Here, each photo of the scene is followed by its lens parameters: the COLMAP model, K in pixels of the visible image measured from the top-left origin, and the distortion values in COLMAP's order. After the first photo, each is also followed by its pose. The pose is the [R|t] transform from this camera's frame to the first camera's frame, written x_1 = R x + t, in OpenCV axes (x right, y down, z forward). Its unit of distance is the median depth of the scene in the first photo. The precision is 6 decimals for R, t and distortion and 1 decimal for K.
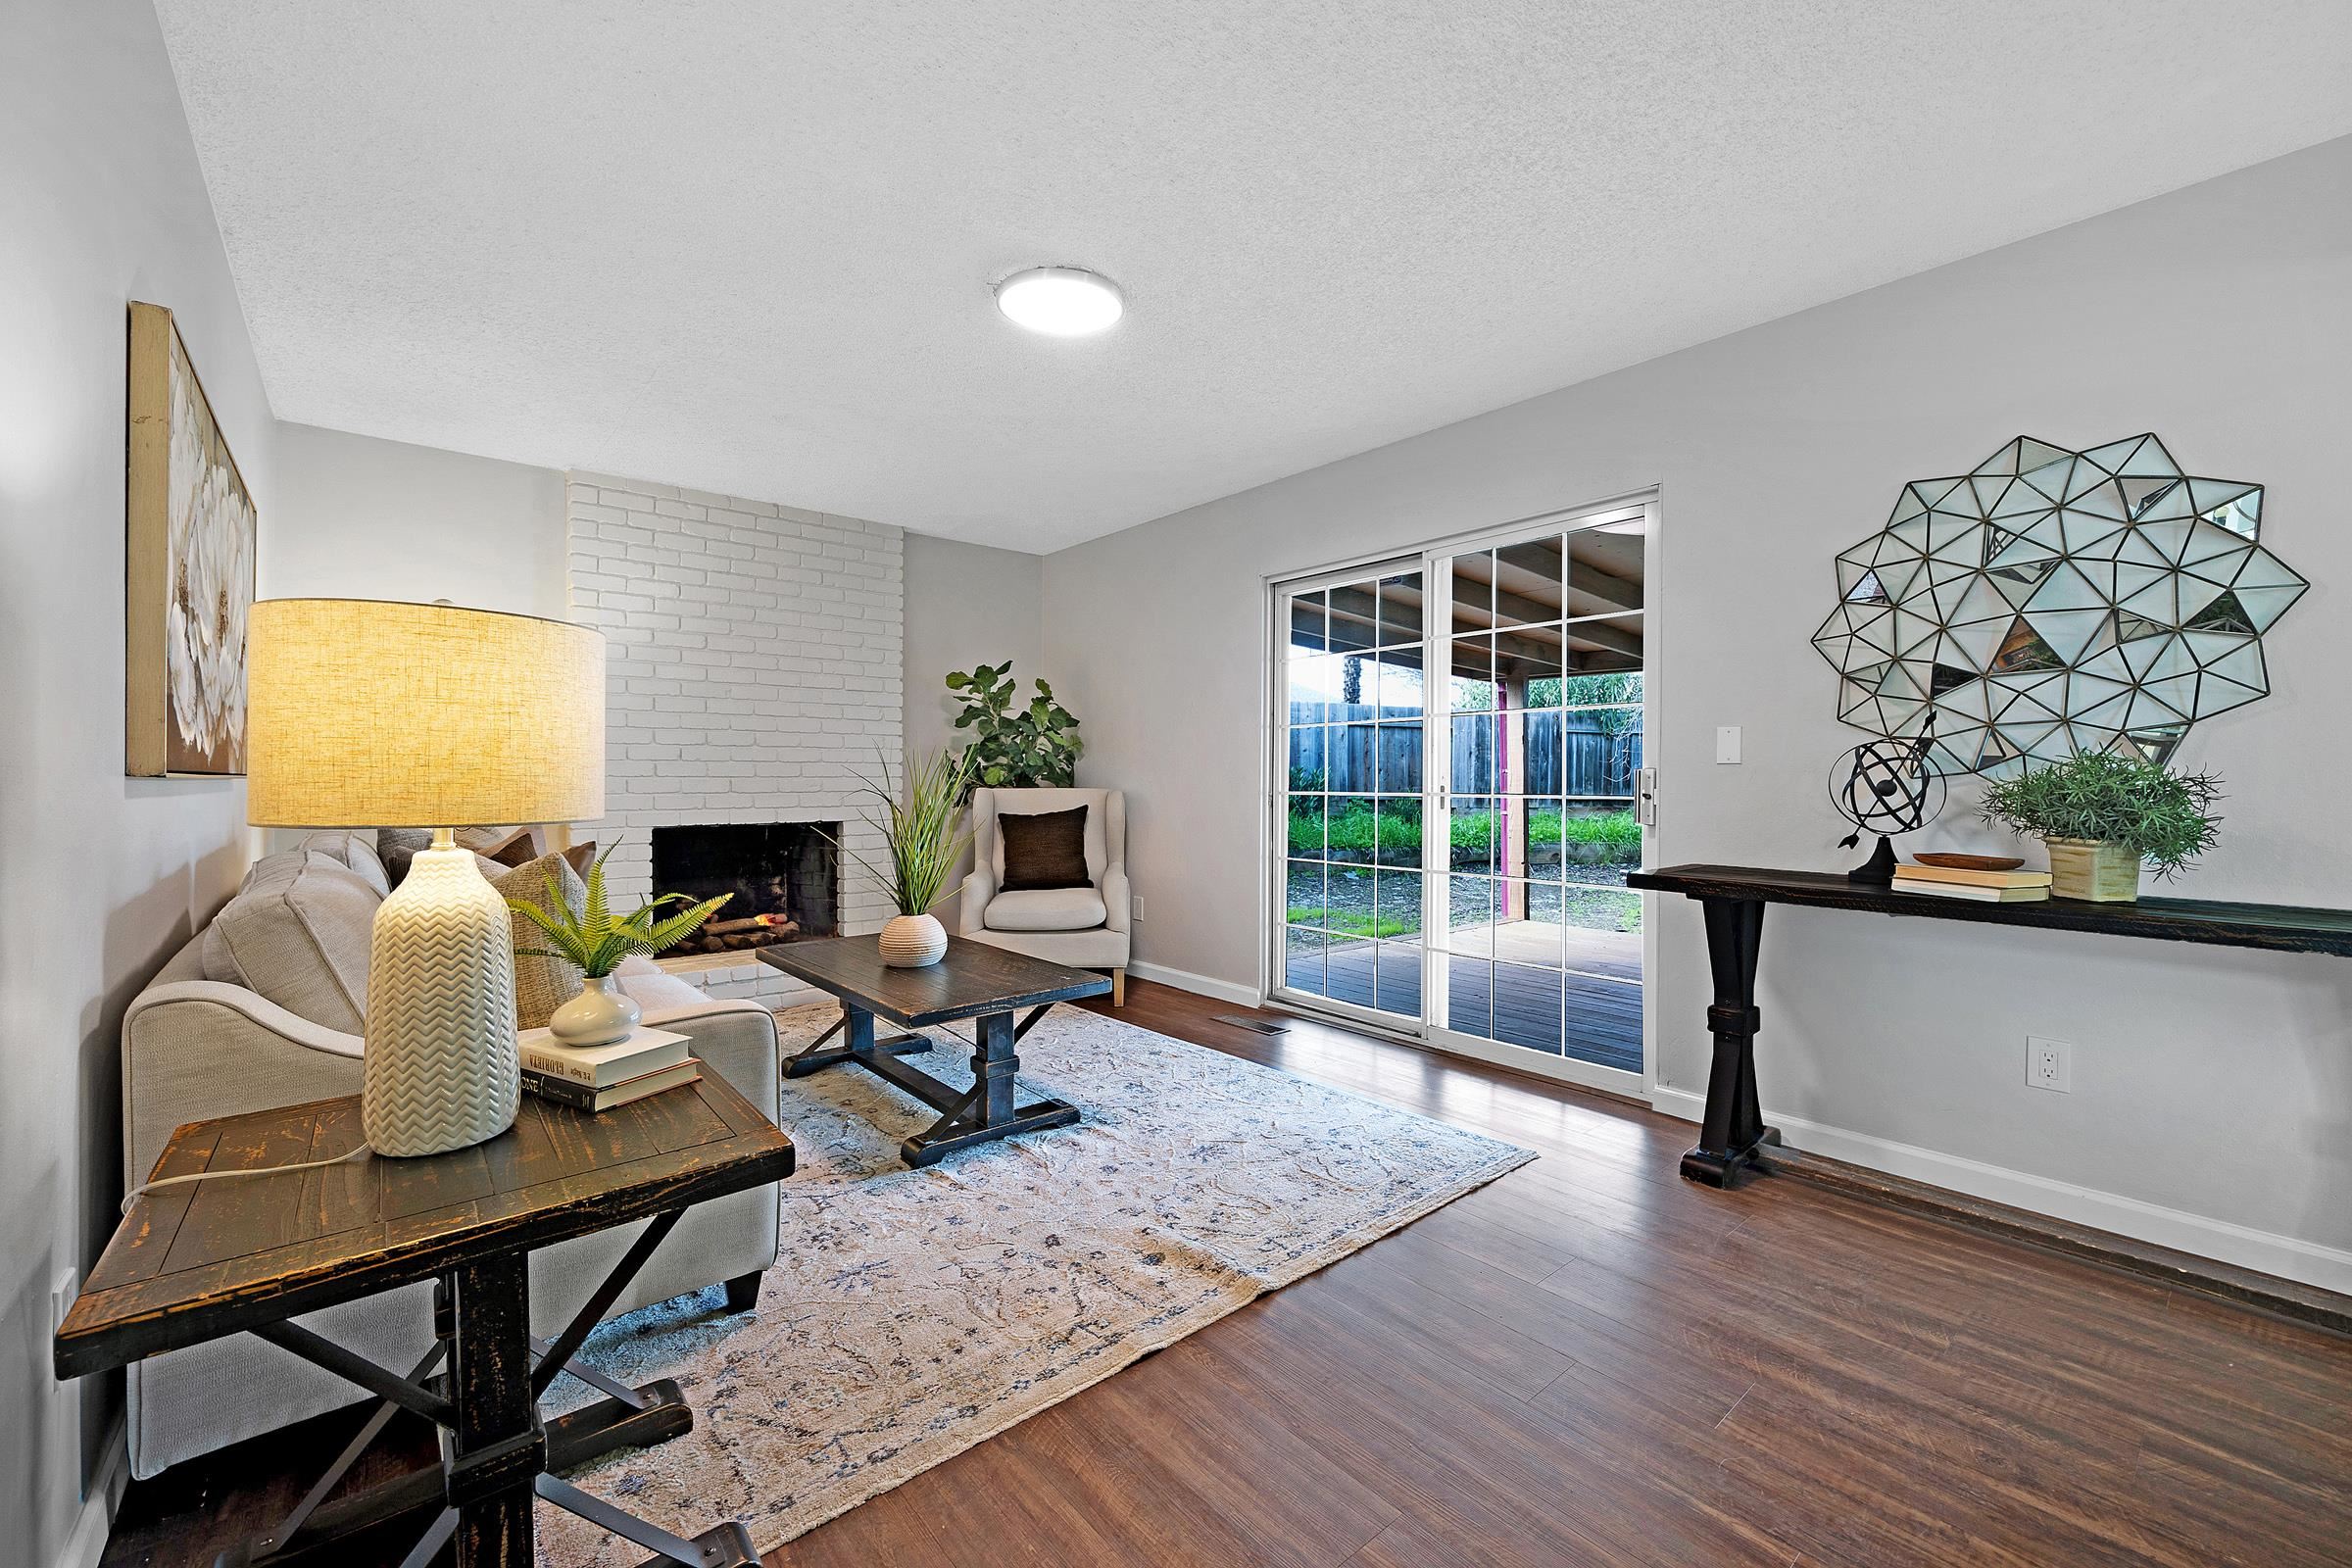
lens RADIAL K [[940.9, 0, 1175.2], [0, 940.9, 785.1], [0, 0, 1]] dist [-0.002864, 0.001070]
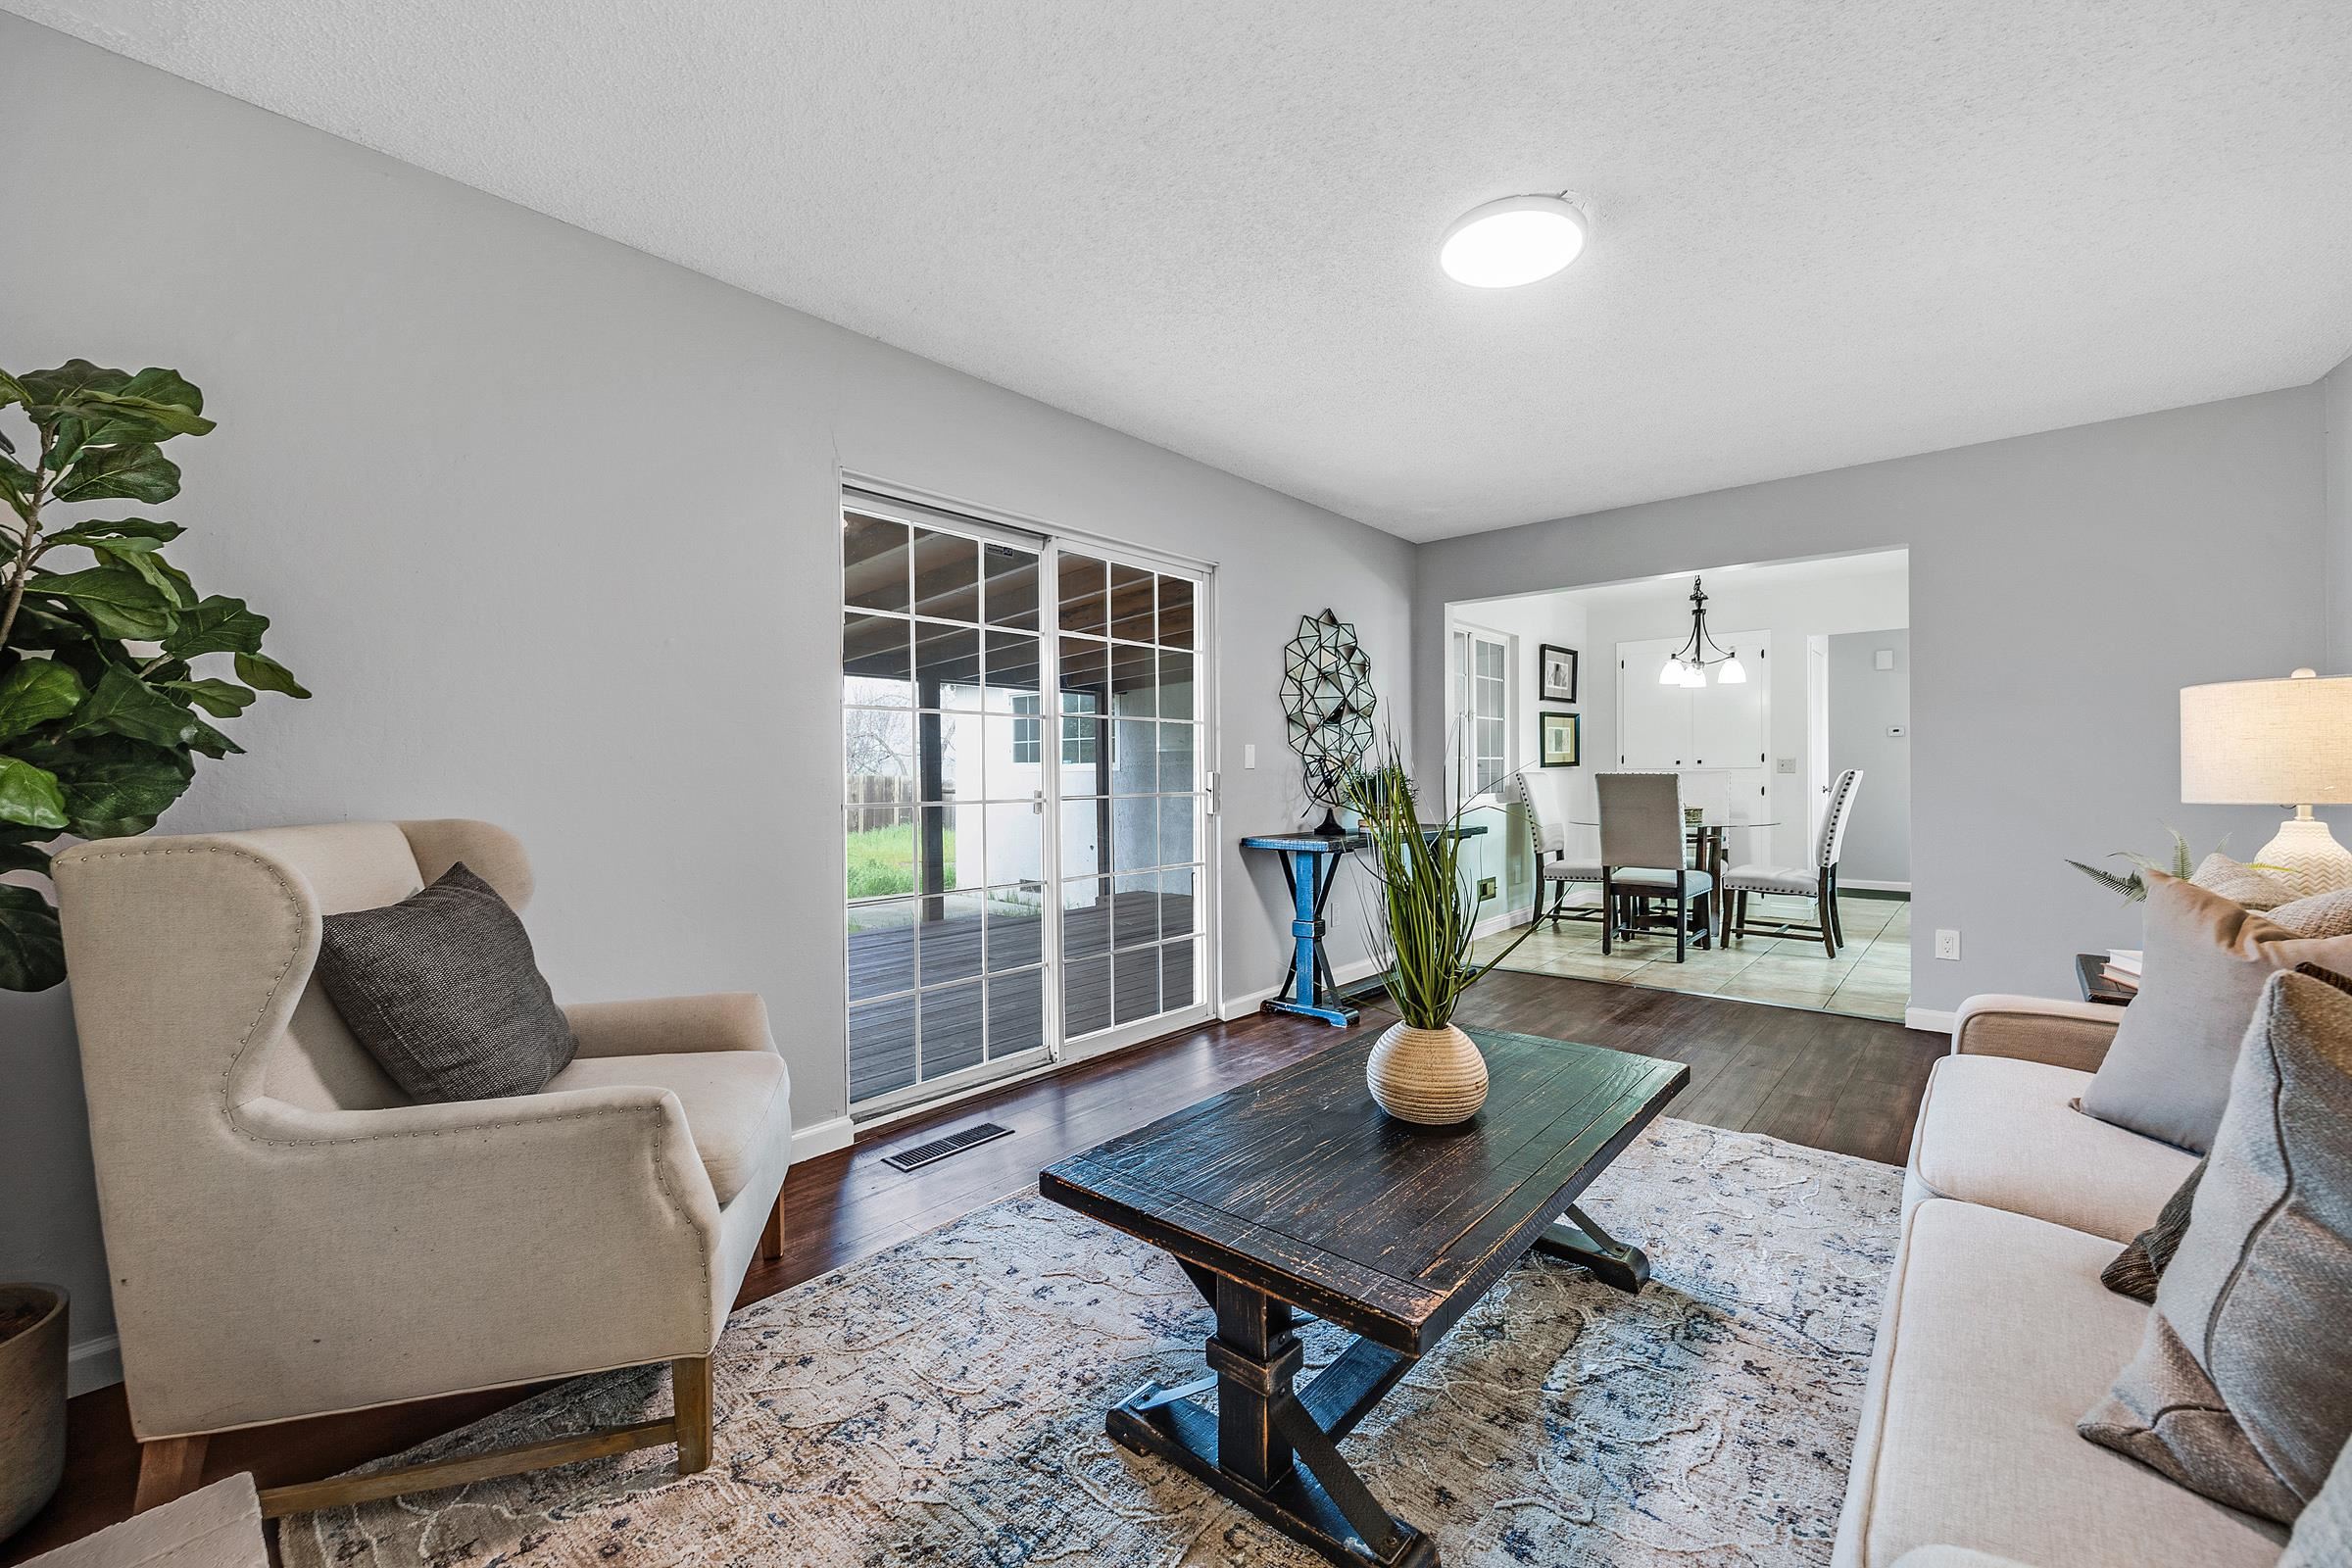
lens RADIAL K [[940.9, 0, 1178.6], [0, 940.9, 782.7], [0, 0, 1]] dist [-0.002864, 0.001070]
pose [[-0.137373, -0.013659, 0.990425, -0.988844], [0.013303, 0.999789, 0.015633, -0.029643], [-0.990430, 0.015323, -0.137163, 1.476079]]
